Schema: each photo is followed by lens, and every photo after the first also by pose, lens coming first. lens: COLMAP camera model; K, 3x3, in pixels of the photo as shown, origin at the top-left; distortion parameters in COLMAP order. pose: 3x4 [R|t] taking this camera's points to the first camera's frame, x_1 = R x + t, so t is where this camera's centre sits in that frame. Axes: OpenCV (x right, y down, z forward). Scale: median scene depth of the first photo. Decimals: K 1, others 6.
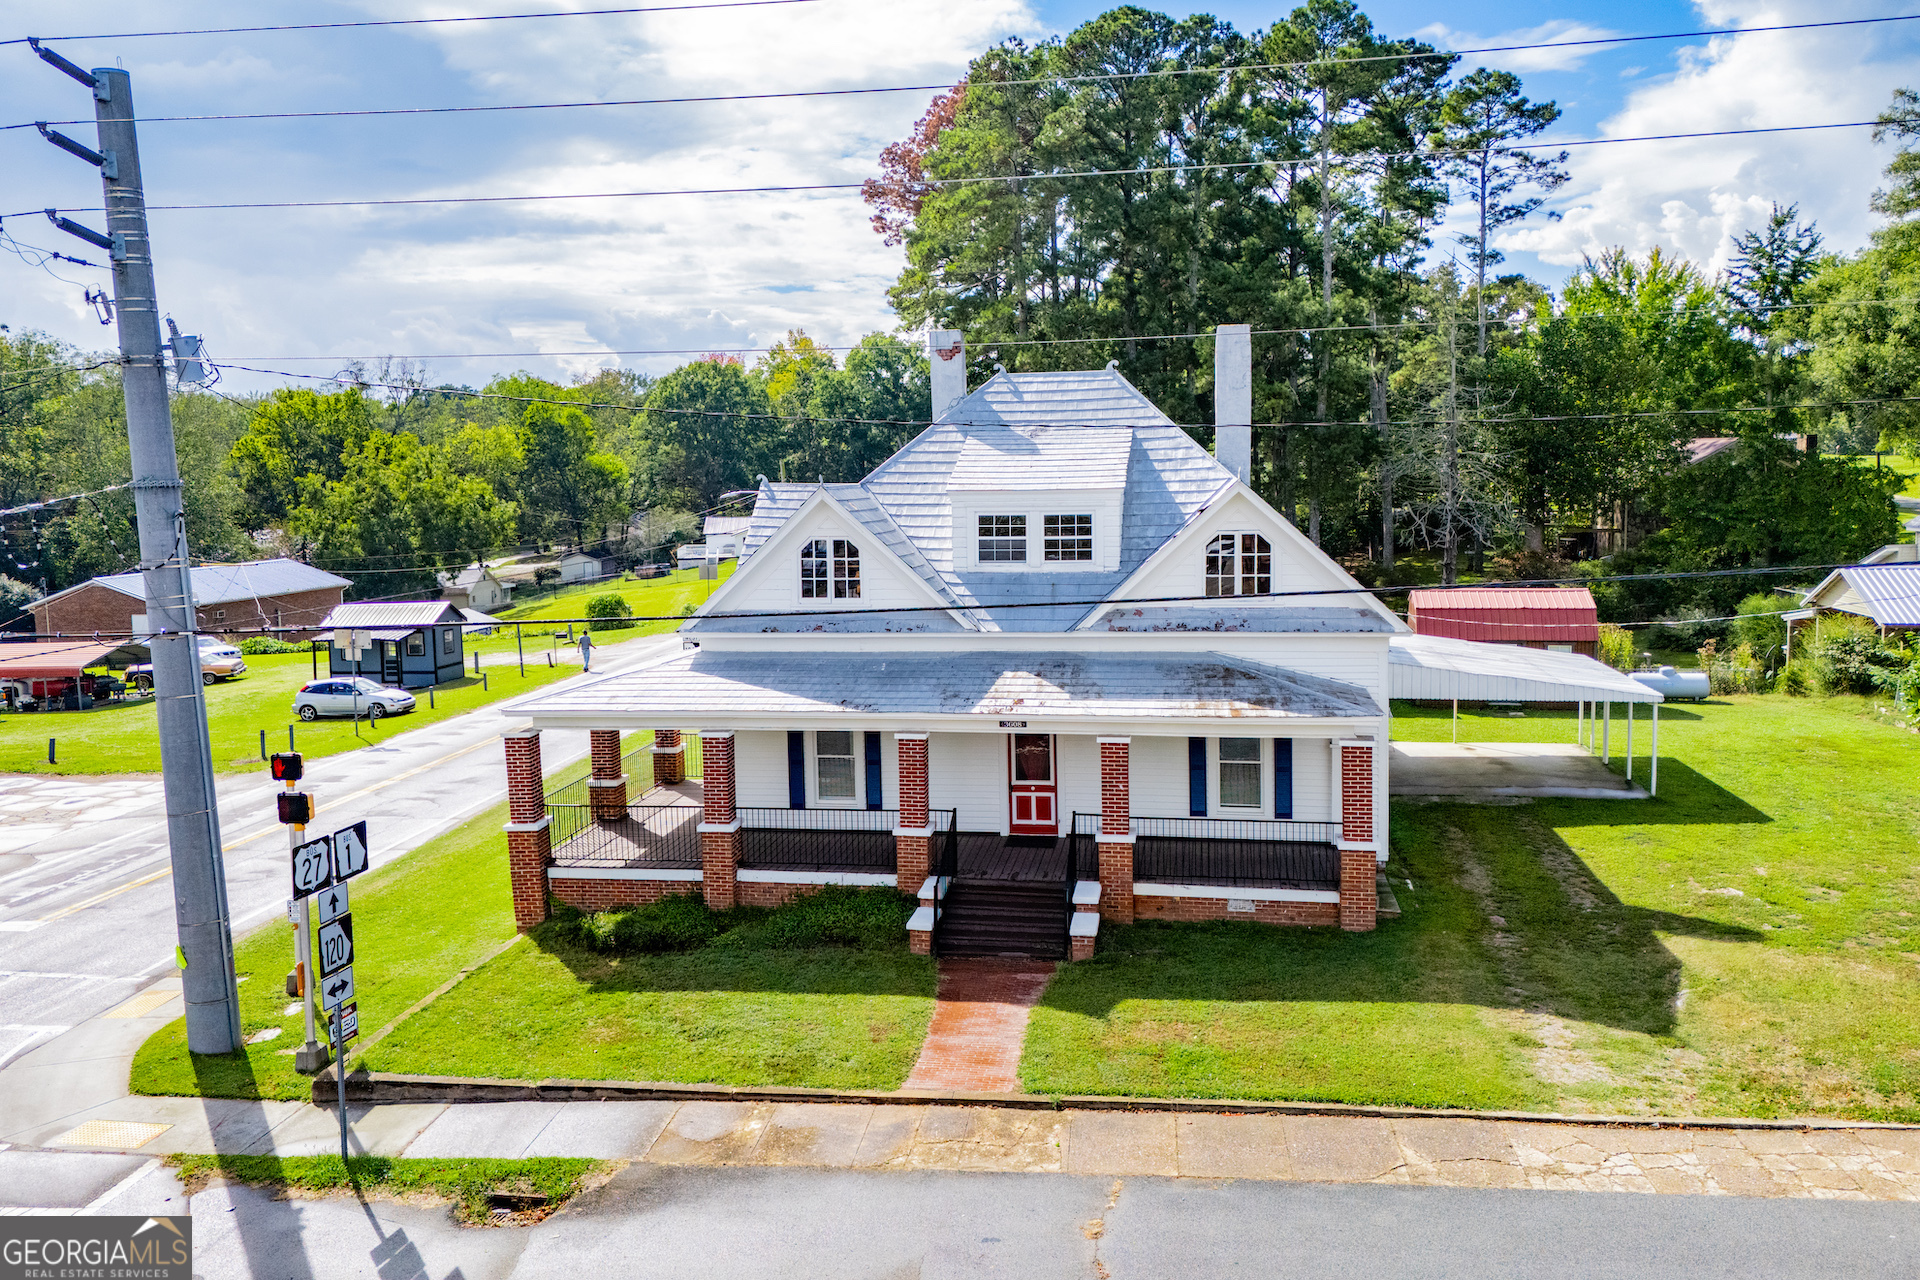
lens RADIAL K [[1389.3, 0, 950.7], [0, 1389.3, 583.0], [0, 0, 1]] dist [0.080235, -0.080665]
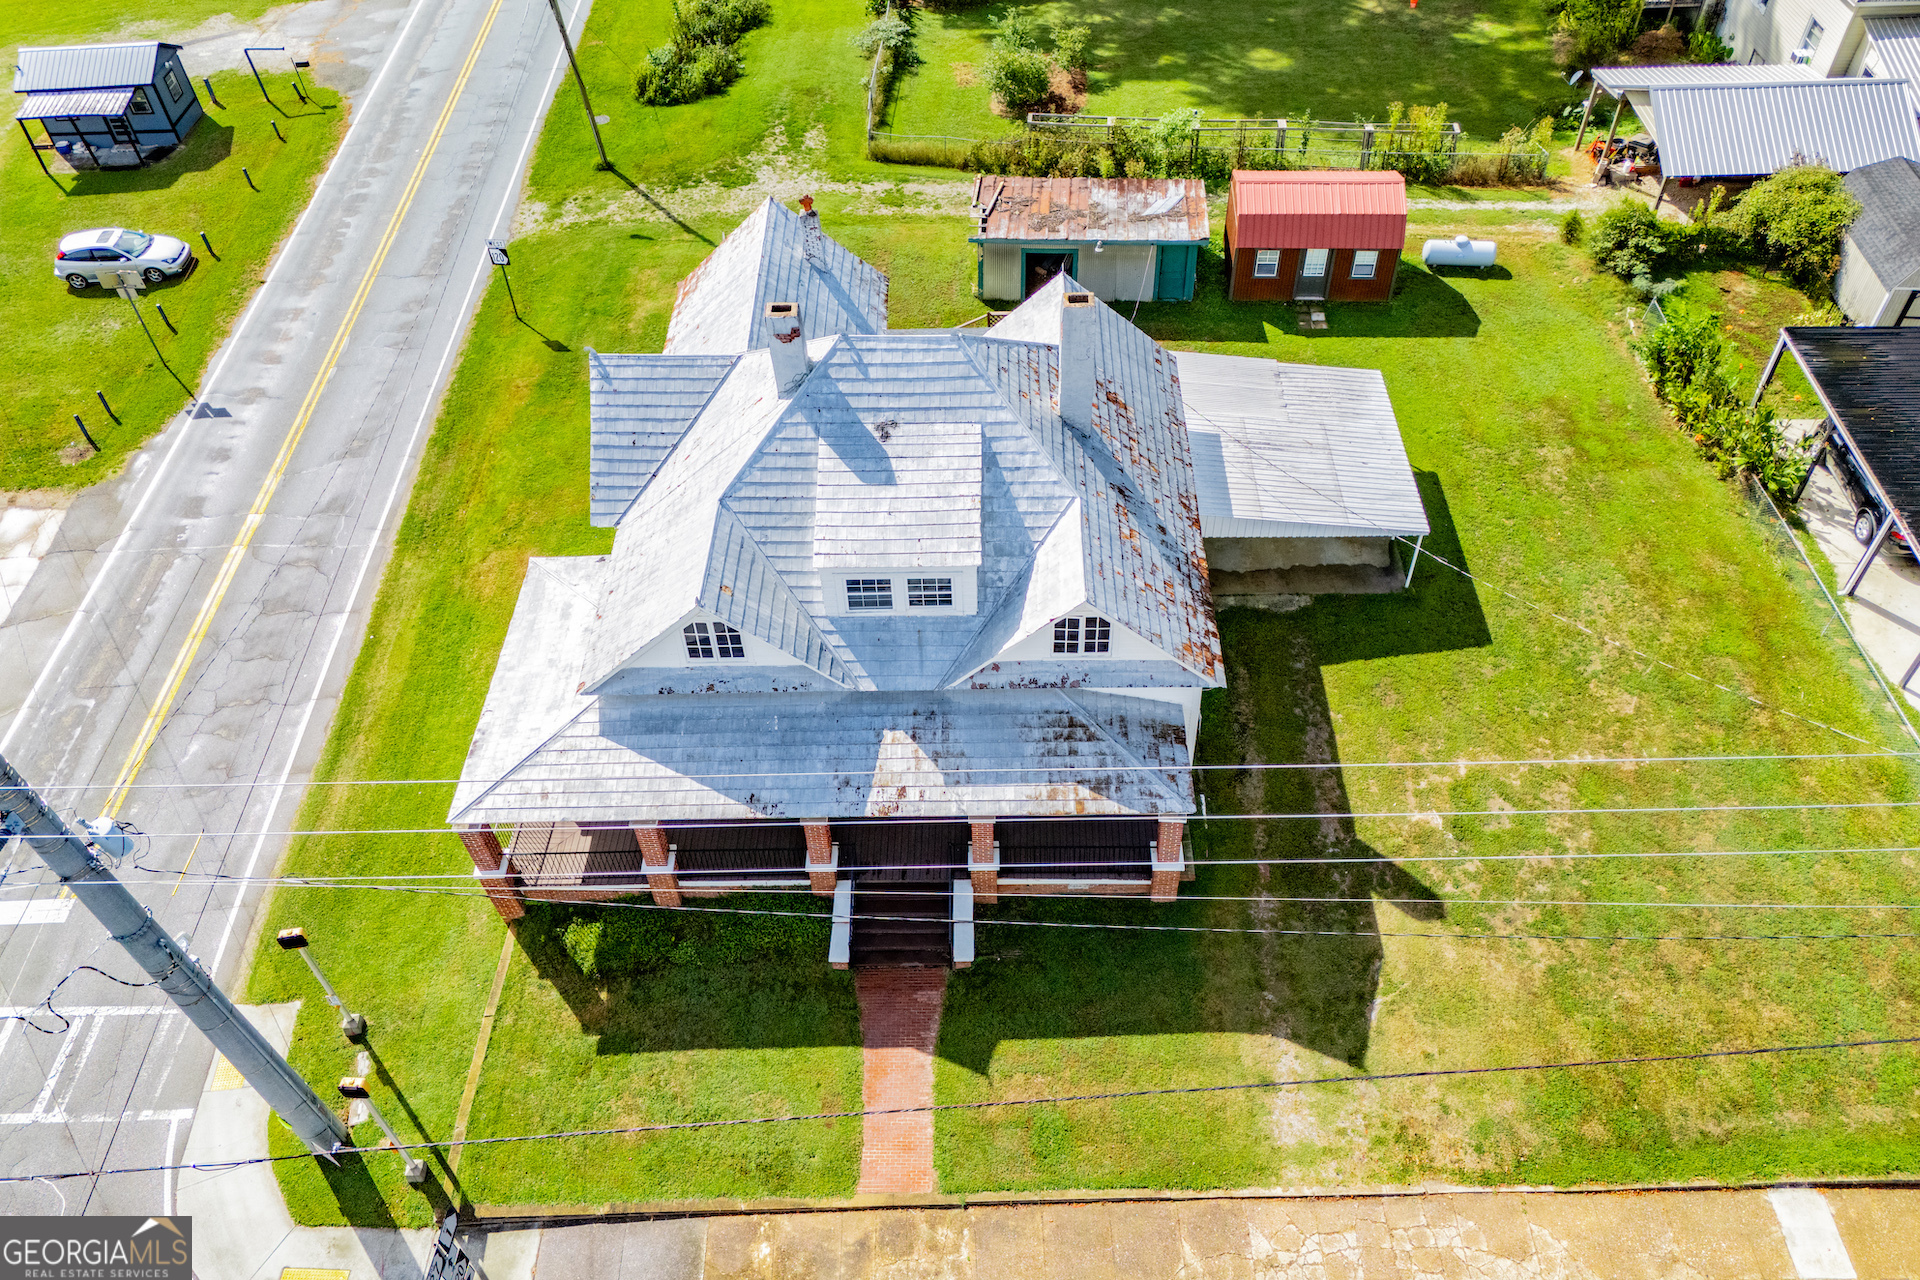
lens RADIAL K [[1389.3, 0, 950.7], [0, 1389.3, 583.0], [0, 0, 1]] dist [0.080235, -0.080665]
pose [[0.988198, -0.116068, 0.099962, -0.008886], [0.030141, 0.787154, 0.616020, -0.820312], [-0.150185, -0.605737, 0.781362, 0.170228]]
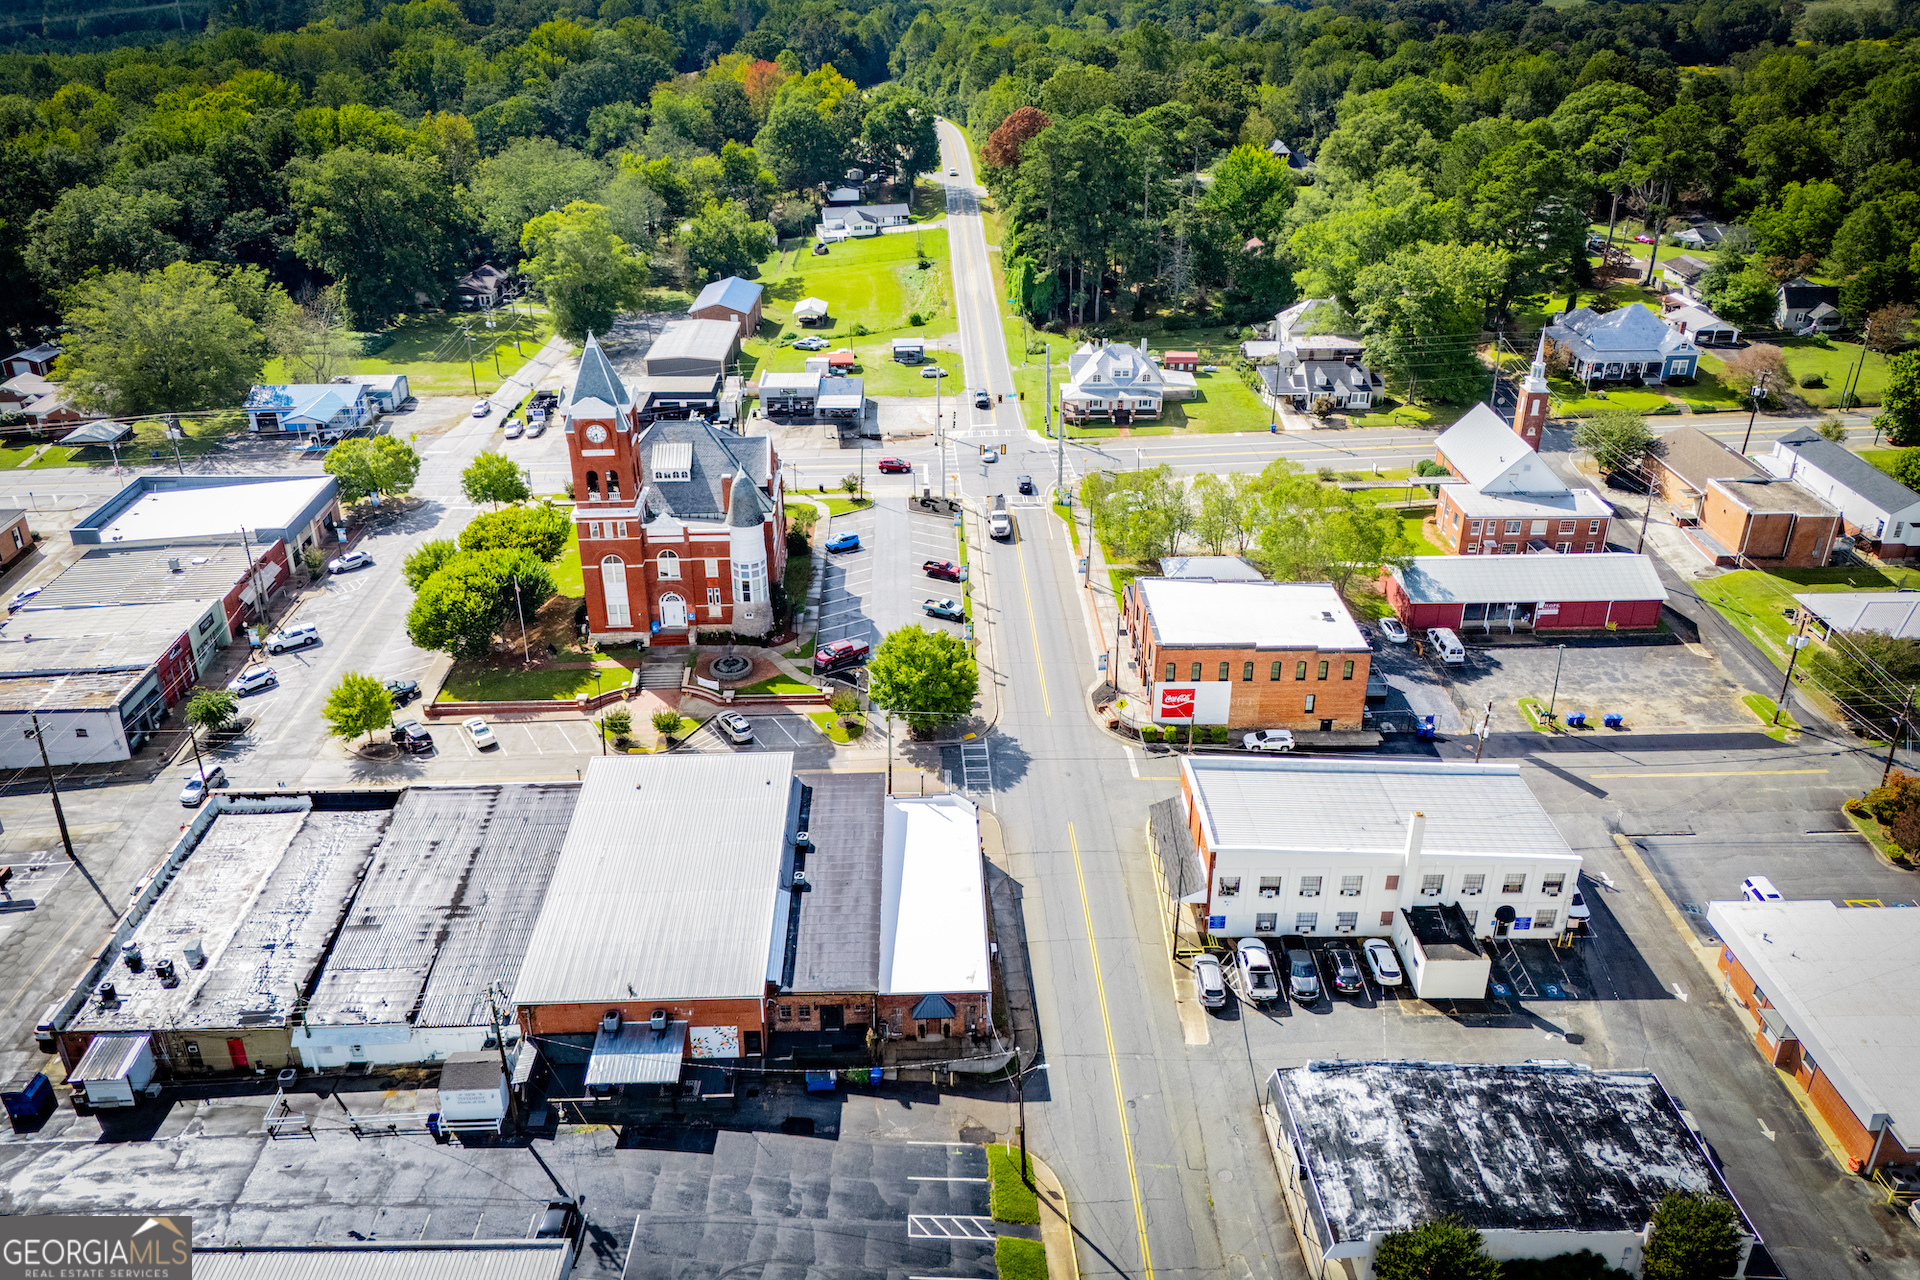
lens RADIAL K [[1394.0, 0, 950.2], [0, 1394.0, 555.5], [0, 0, 1]] dist [0.086322, -0.080576]
pose [[0.983963, -0.056785, 0.169092, -2.749083], [-0.005974, 0.936951, 0.349410, -2.189166], [-0.178272, -0.344816, 0.921586, -7.803917]]
